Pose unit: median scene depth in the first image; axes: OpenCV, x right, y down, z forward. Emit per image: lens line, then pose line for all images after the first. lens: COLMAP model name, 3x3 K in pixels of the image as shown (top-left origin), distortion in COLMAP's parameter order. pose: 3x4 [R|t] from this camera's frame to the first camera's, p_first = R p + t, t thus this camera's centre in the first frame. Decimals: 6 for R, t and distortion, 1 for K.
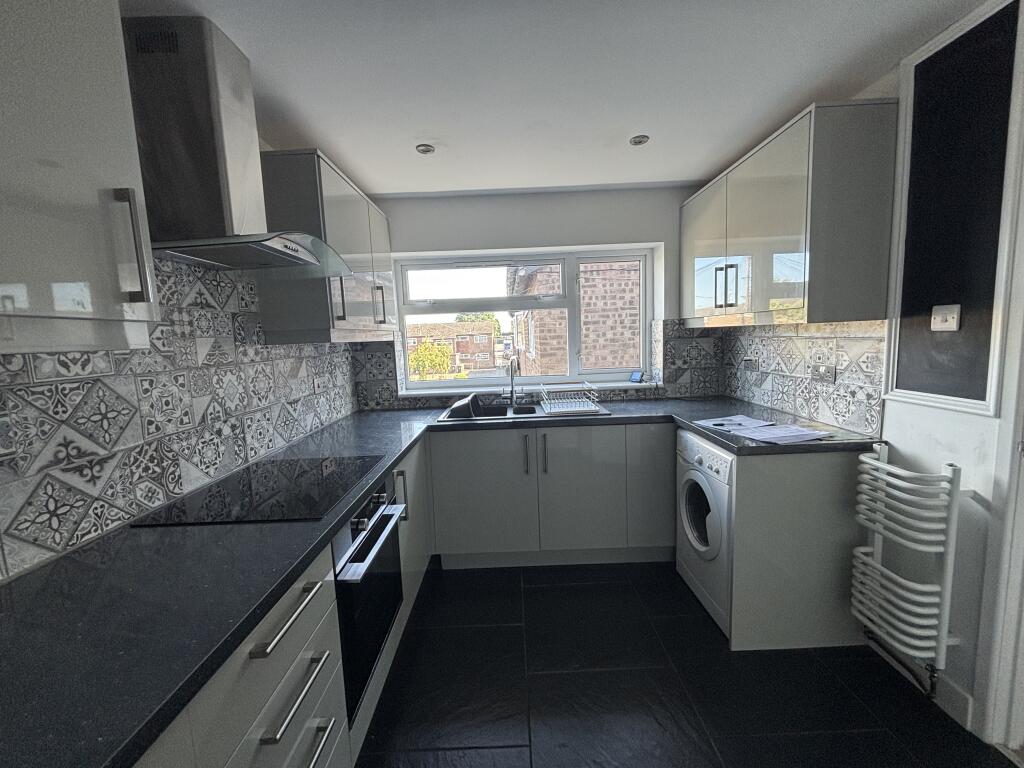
lens RADIAL K [[412.6, 0, 512.4], [0, 412.6, 384.6], [0, 0, 1]] dist [0.004105, -0.003170]
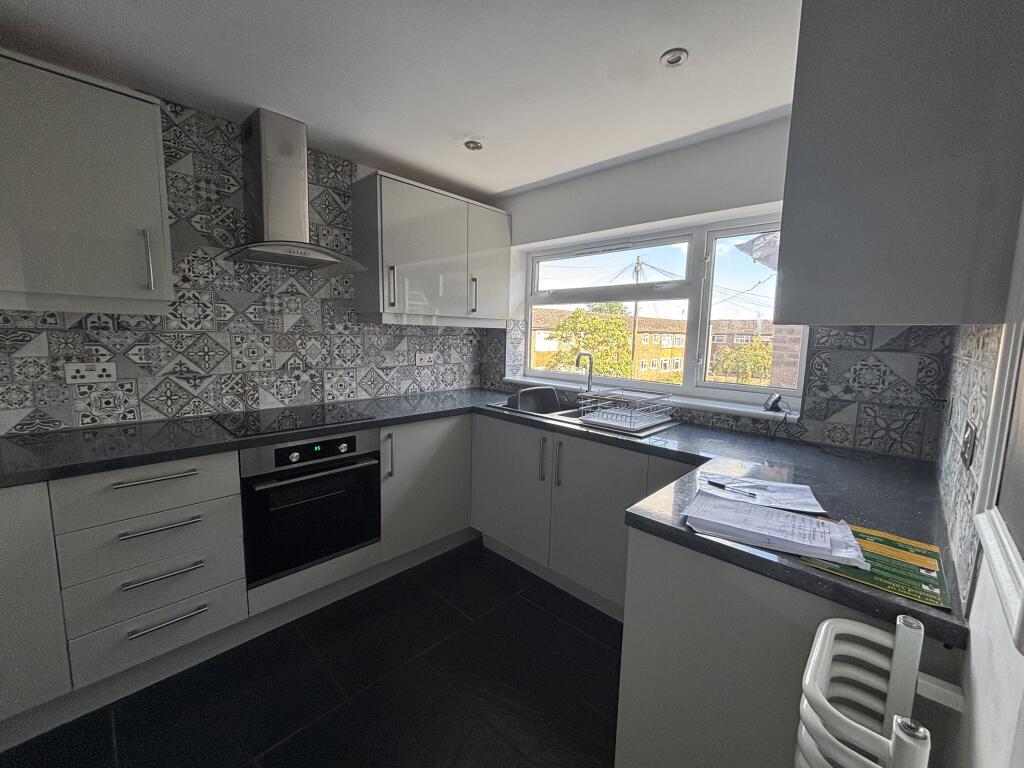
lens RADIAL K [[412.6, 0, 511.5], [0, 412.6, 384.5], [0, 0, 1]] dist [0.004105, -0.003170]
pose [[0.714034, 0.145254, -0.684877, 0.910326], [-0.135267, 0.988431, 0.068609, -0.070460], [0.686919, 0.043652, 0.725422, 0.444429]]
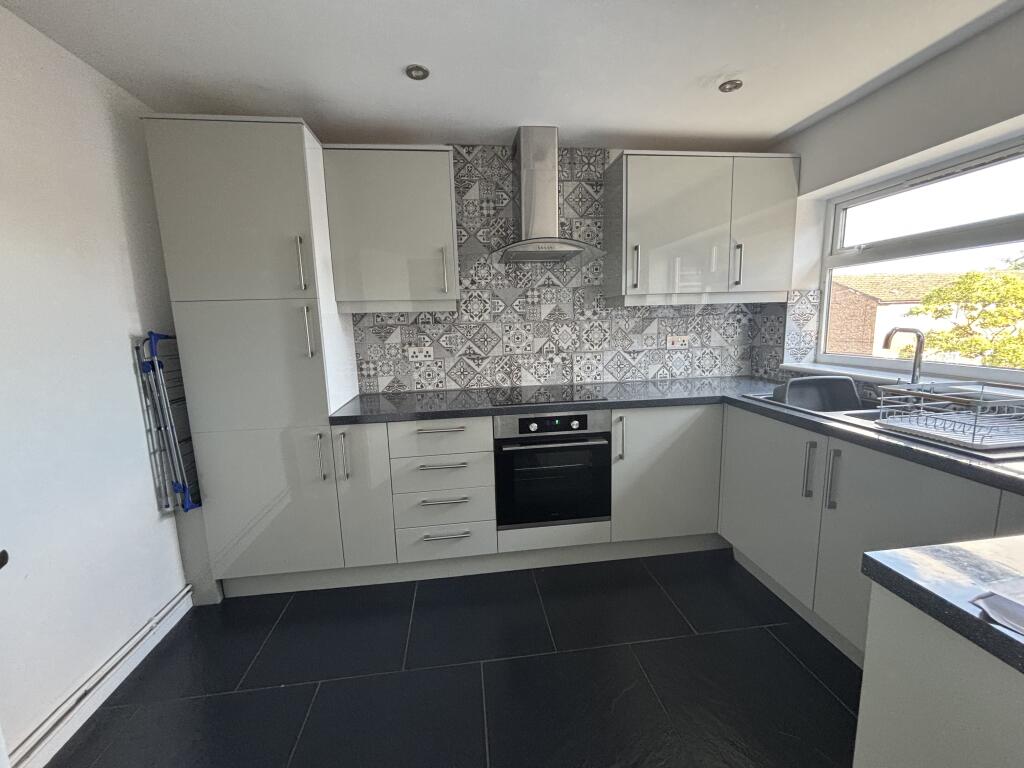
lens RADIAL K [[412.6, 0, 510.5], [0, 412.6, 385.6], [0, 0, 1]] dist [0.004105, -0.003170]
pose [[0.117626, 0.191314, -0.974455, 0.977779], [-0.090767, 0.979231, 0.181295, -0.075652], [0.988901, 0.067123, 0.132548, 0.619625]]
